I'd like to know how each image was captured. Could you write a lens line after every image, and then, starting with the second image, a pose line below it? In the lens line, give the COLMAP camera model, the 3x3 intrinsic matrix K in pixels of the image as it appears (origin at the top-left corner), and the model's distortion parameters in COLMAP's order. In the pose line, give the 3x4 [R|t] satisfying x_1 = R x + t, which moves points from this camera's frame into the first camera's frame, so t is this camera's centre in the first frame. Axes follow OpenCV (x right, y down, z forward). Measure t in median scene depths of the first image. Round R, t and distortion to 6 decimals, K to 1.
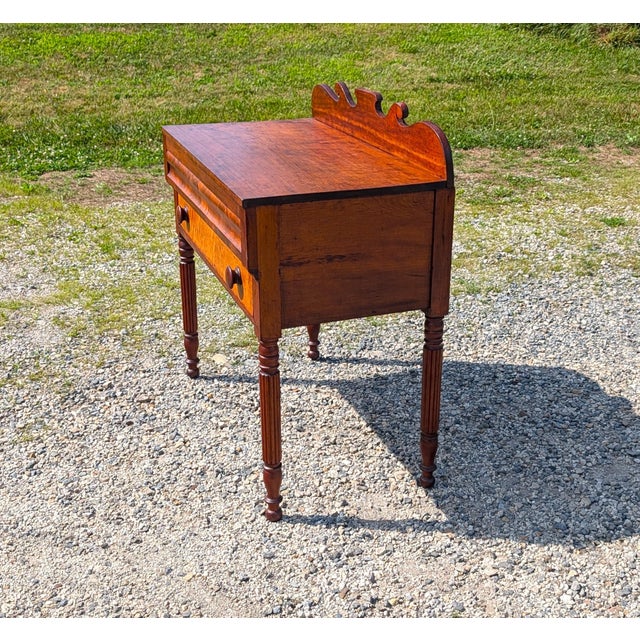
lens RADIAL K [[869.1, 0, 340.7], [0, 869.1, 330.3], [0, 0, 1]] dist [0.047998, 0.000000]
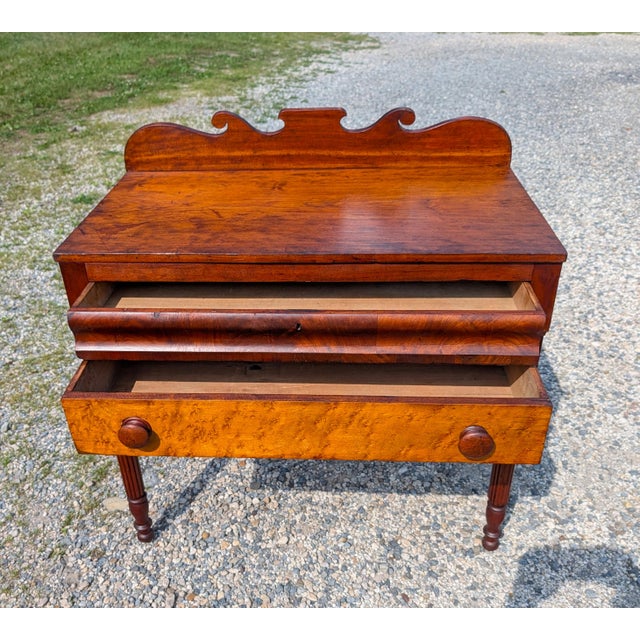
lens RADIAL K [[633.4, 0, 283.5], [0, 633.4, 350.9], [0, 0, 1]] dist [0.000543, 0.000000]
pose [[0.436213, -0.515305, 0.737685, -0.495126], [0.389625, 0.847121, 0.361356, -0.271407], [-0.811117, 0.129792, 0.570301, 0.614060]]
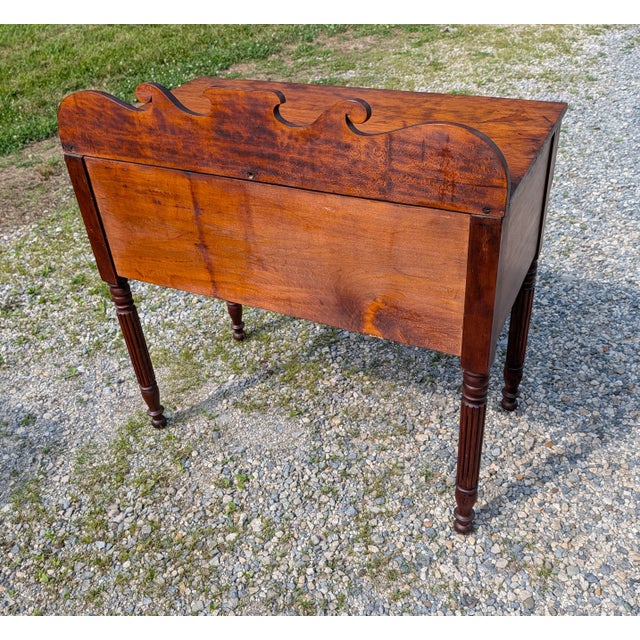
lens RADIAL K [[640.1, 0, 322.7], [0, 640.1, 320.9], [0, 0, 1]] dist [0.008765, 0.000000]
pose [[0.766426, -0.429431, 0.477682, -0.638905], [0.330146, 0.901280, 0.280533, -0.265691], [-0.550994, -0.057303, 0.832539, 0.645087]]
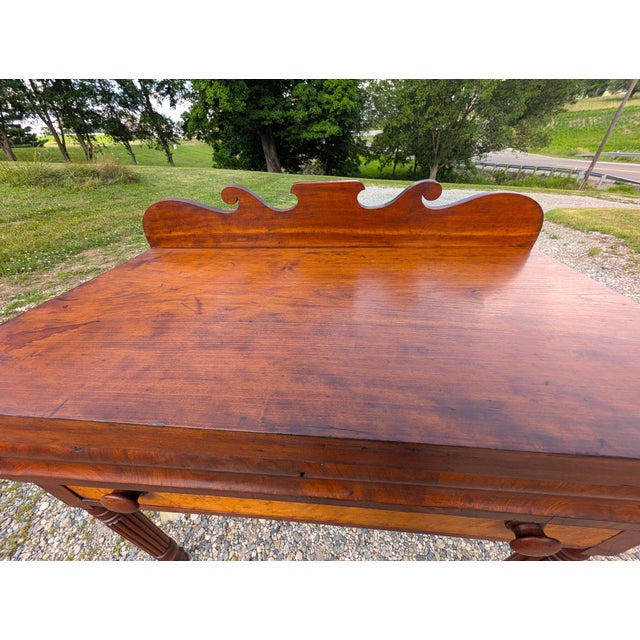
lens RADIAL K [[243.2, 0, 319.3], [0, 243.2, 322.9], [0, 0, 1]] dist [0.002805, -0.000471]
pose [[0.440635, -0.533385, 0.722040, -0.173763], [0.380805, 0.839441, 0.387720, -0.224201], [-0.812913, 0.104114, 0.573003, 0.785625]]
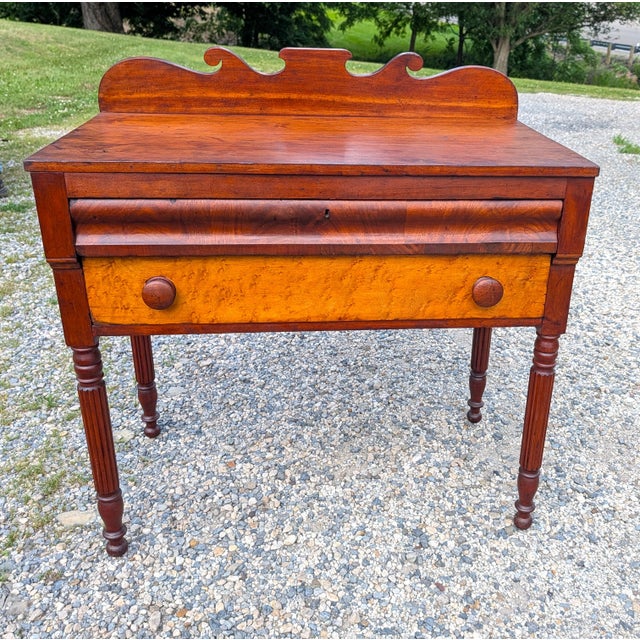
lens RADIAL K [[685.6, 0, 370.7], [0, 685.6, 315.5], [0, 0, 1]] dist [0.009366, 0.000000]
pose [[0.258469, -0.406191, 0.876472, -0.536562], [0.345992, 0.886036, 0.308592, -0.205885], [-0.901933, 0.223491, 0.369552, 0.681773]]
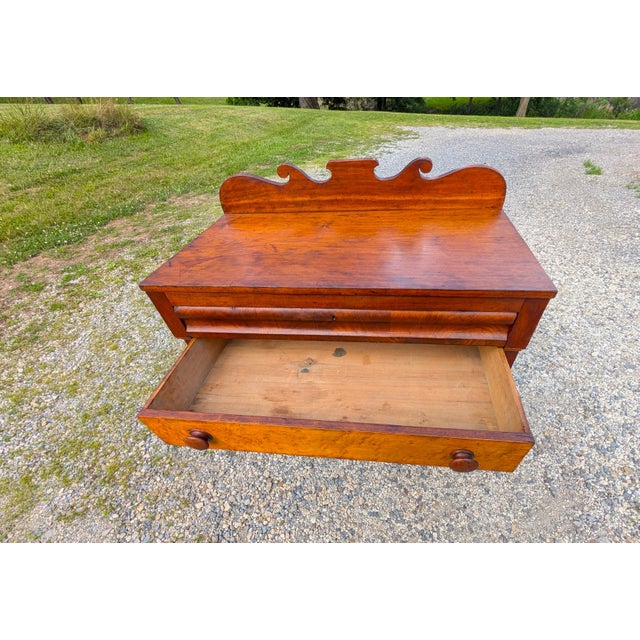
lens RADIAL K [[282.0, 0, 353.3], [0, 282.0, 368.6], [0, 0, 1]] dist [0.004544, -0.000409]
pose [[0.473147, -0.660584, 0.582890, -0.309227], [0.398373, 0.750554, 0.527226, -0.231615], [-0.785767, -0.017247, 0.618282, 0.679298]]
